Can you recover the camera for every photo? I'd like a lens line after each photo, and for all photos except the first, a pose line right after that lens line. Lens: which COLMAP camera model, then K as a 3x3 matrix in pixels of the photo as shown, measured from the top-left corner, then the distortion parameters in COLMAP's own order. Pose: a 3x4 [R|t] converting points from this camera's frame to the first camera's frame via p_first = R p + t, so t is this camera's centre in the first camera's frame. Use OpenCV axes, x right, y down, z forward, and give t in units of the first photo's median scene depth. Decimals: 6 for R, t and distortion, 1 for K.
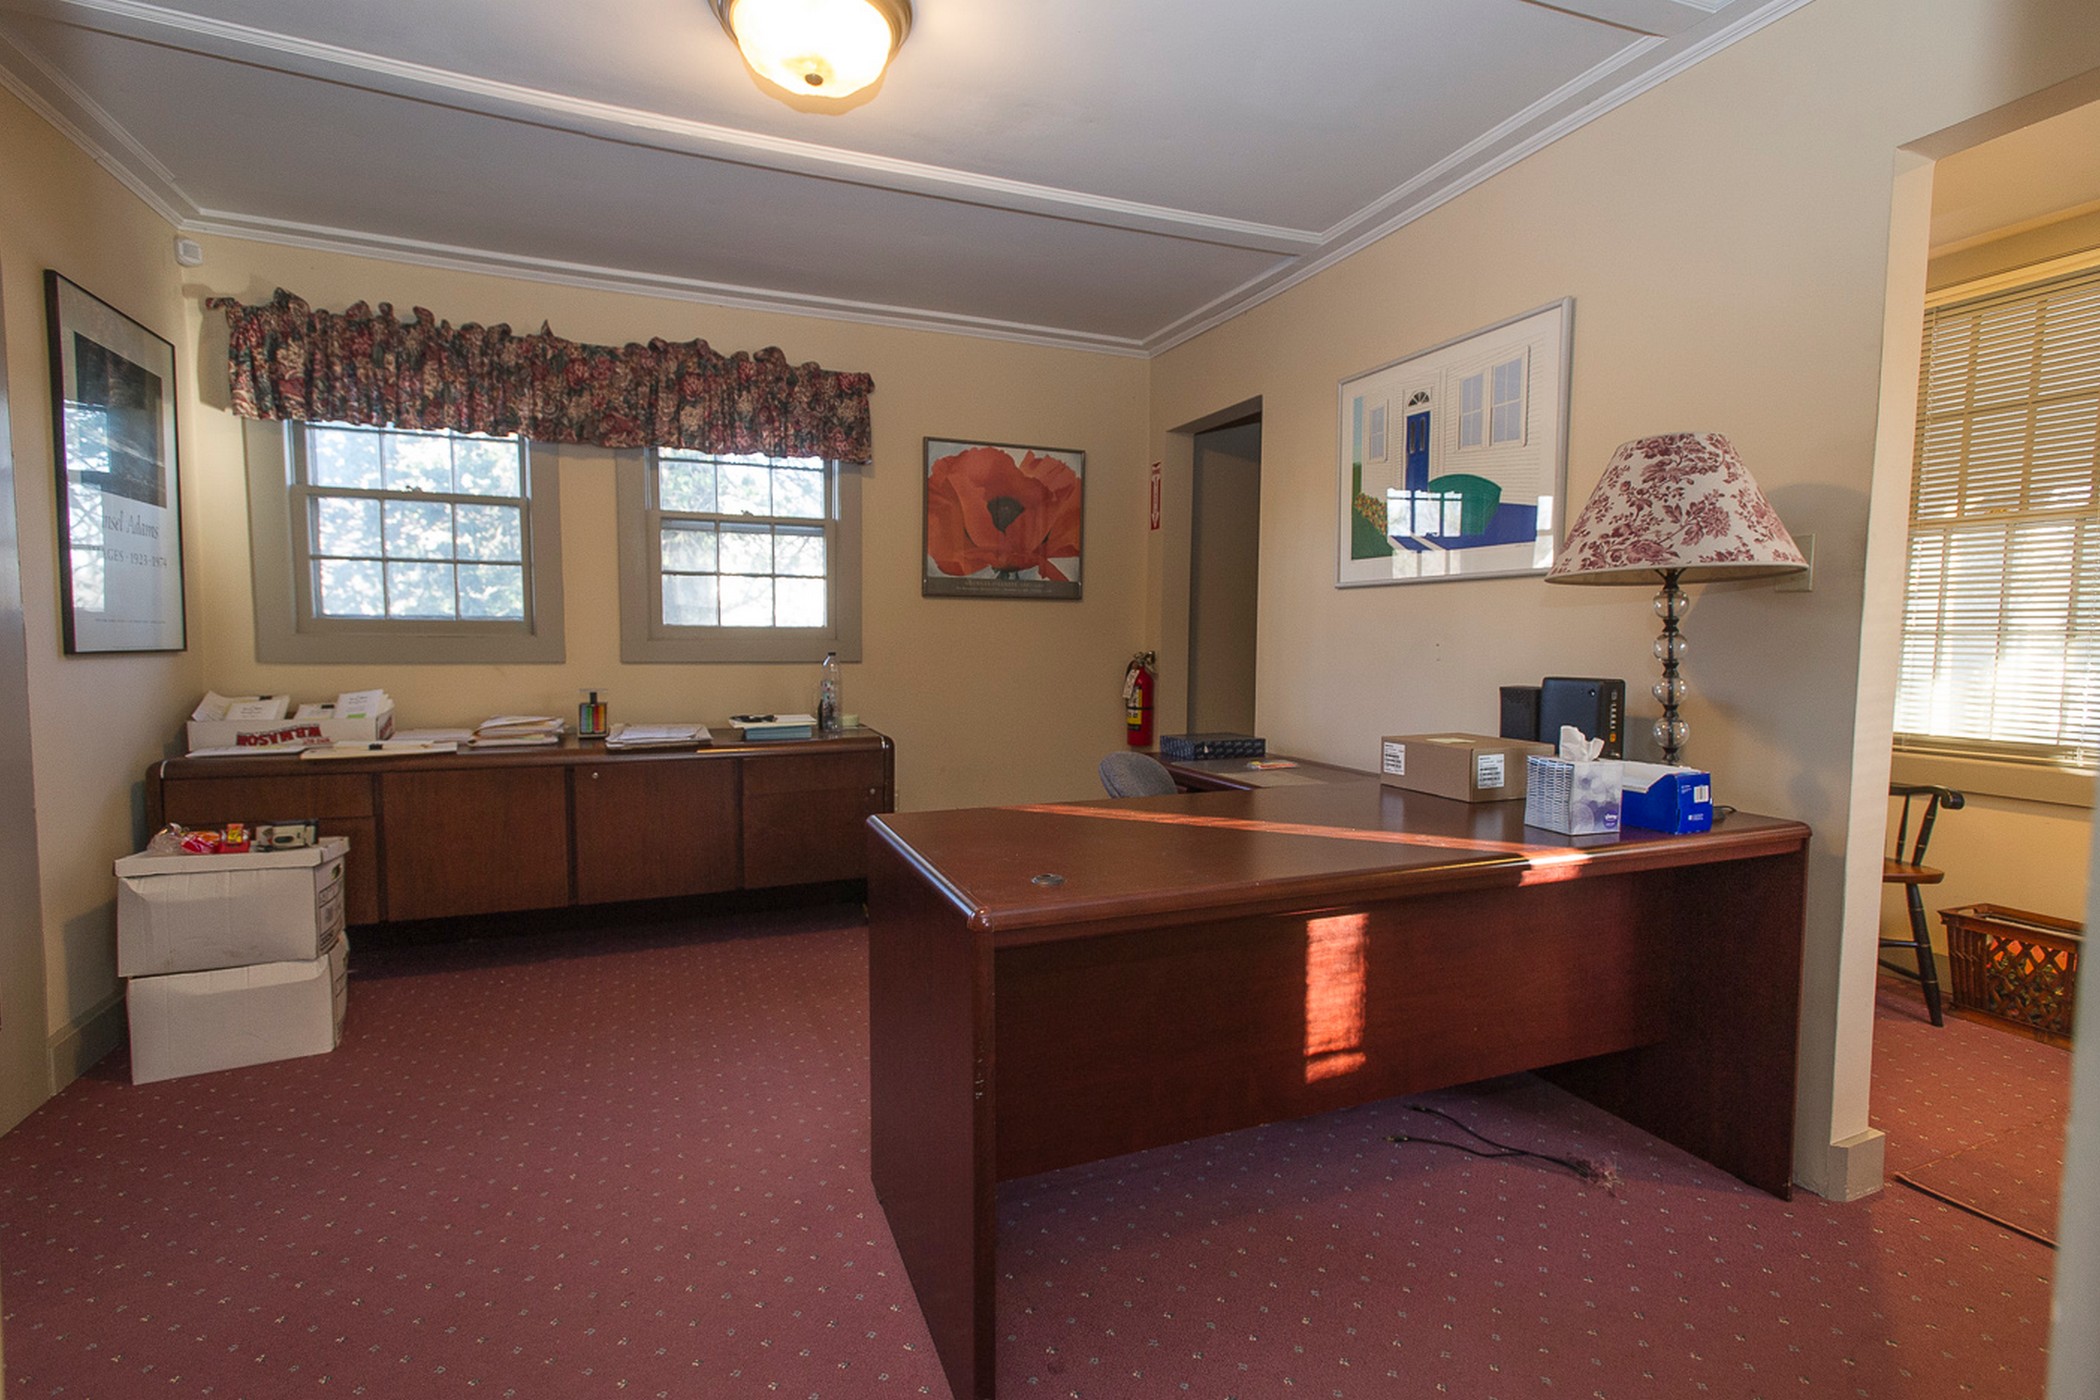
lens RADIAL K [[986.4, 0, 1061.2], [0, 986.4, 702.6], [0, 0, 1]] dist [0.002555, -0.002009]
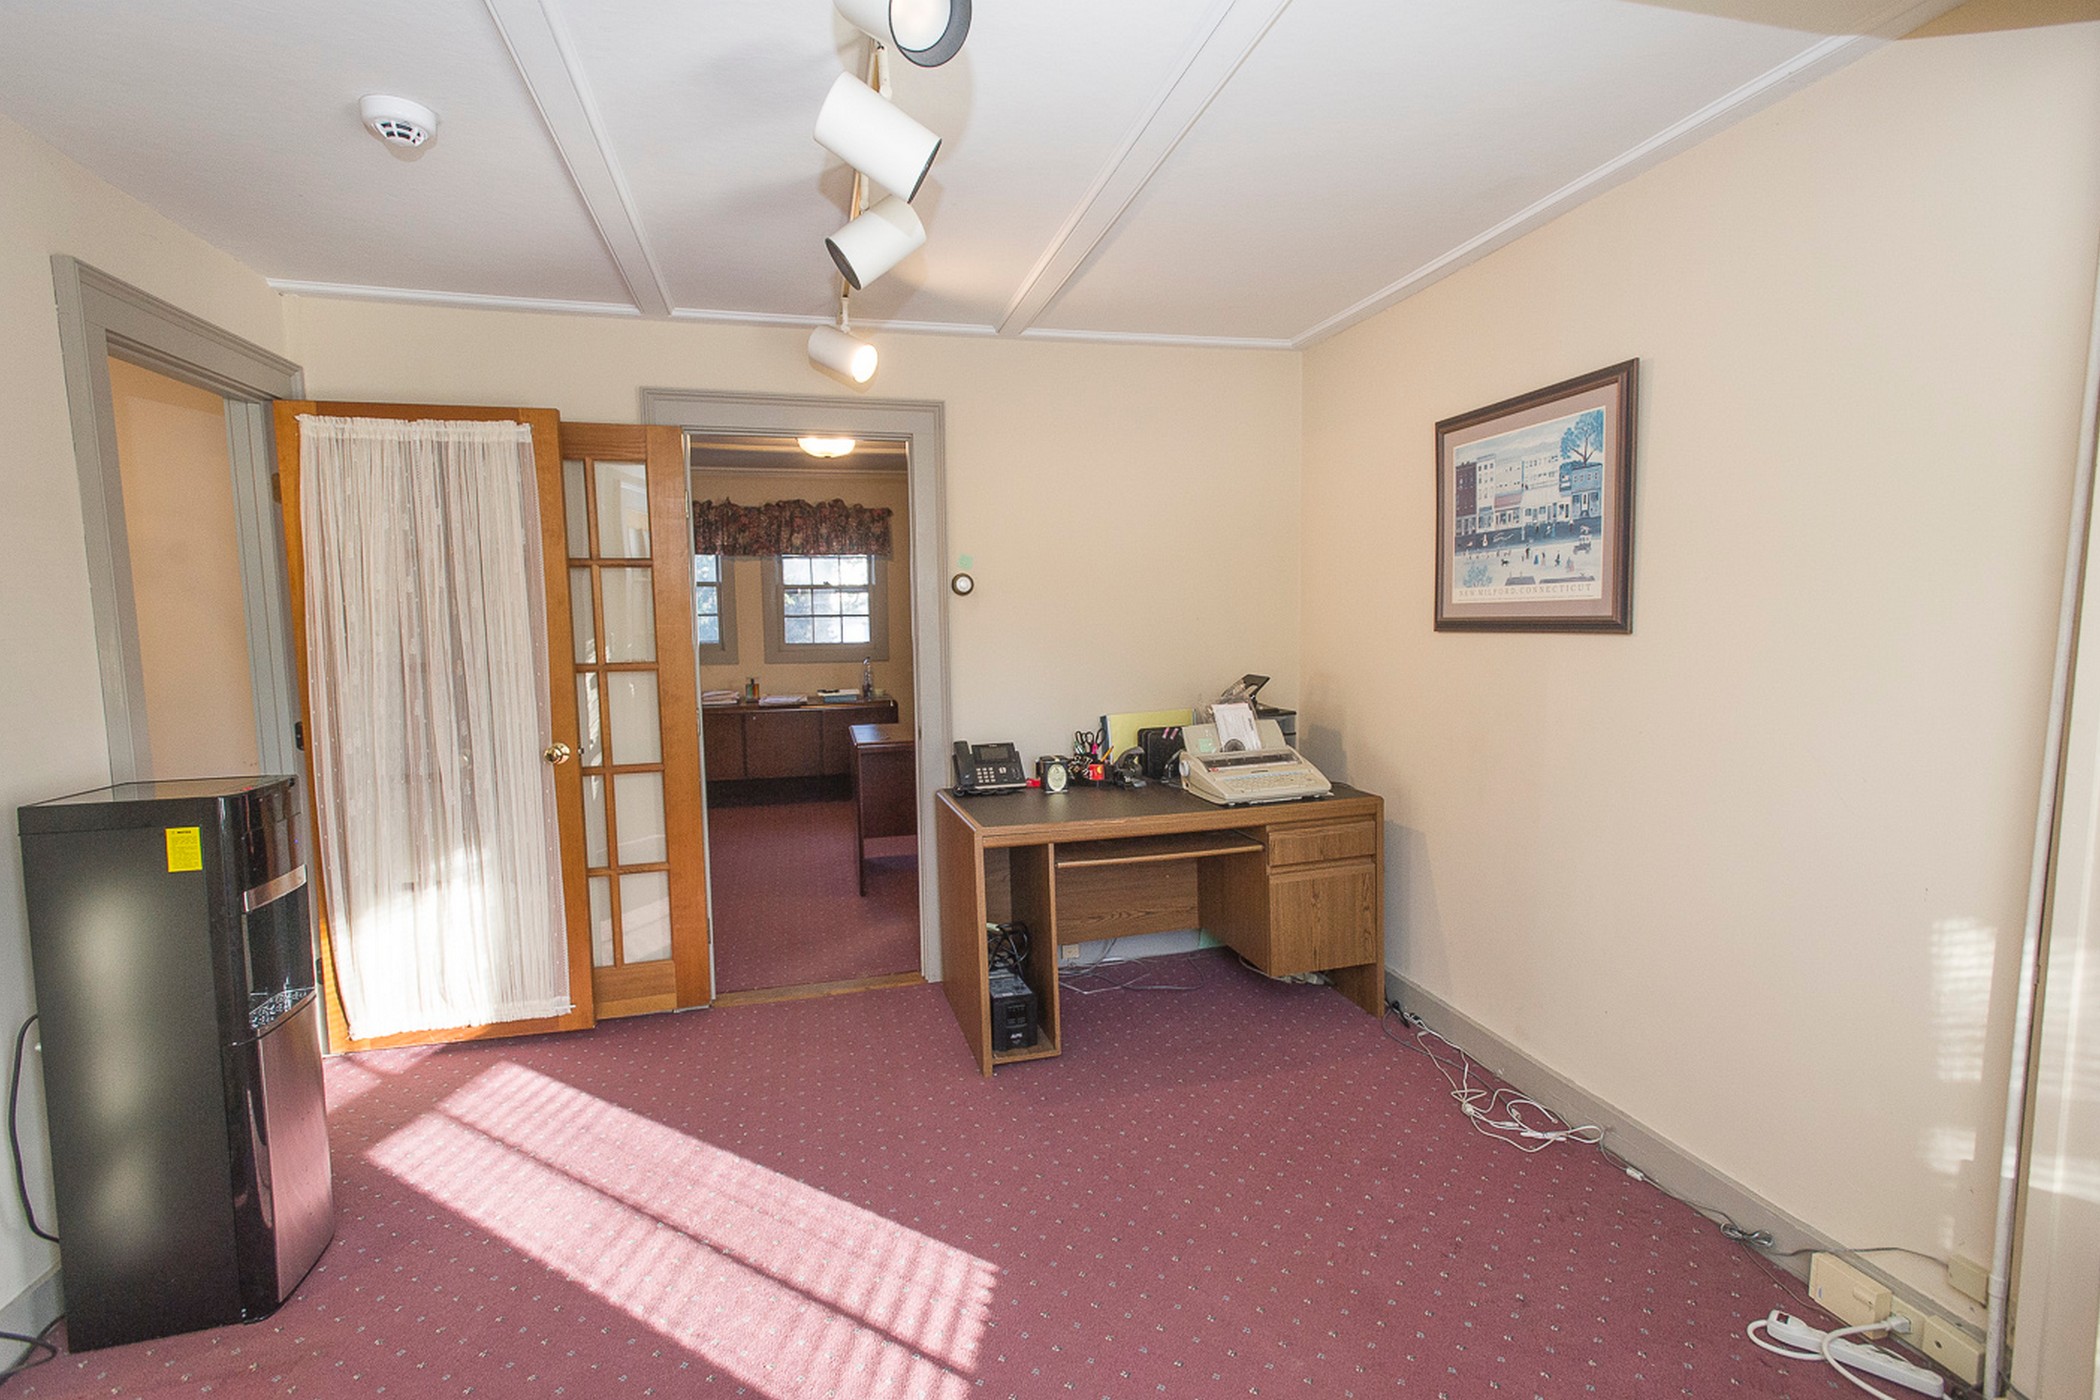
lens RADIAL K [[986.4, 0, 1046.2], [0, 986.4, 700.4], [0, 0, 1]] dist [0.002555, -0.002009]
pose [[0.990625, -0.002881, -0.136582, 0.377801], [0.006935, 0.999549, 0.029218, -0.020016], [0.136436, -0.029892, 0.990198, -0.874385]]
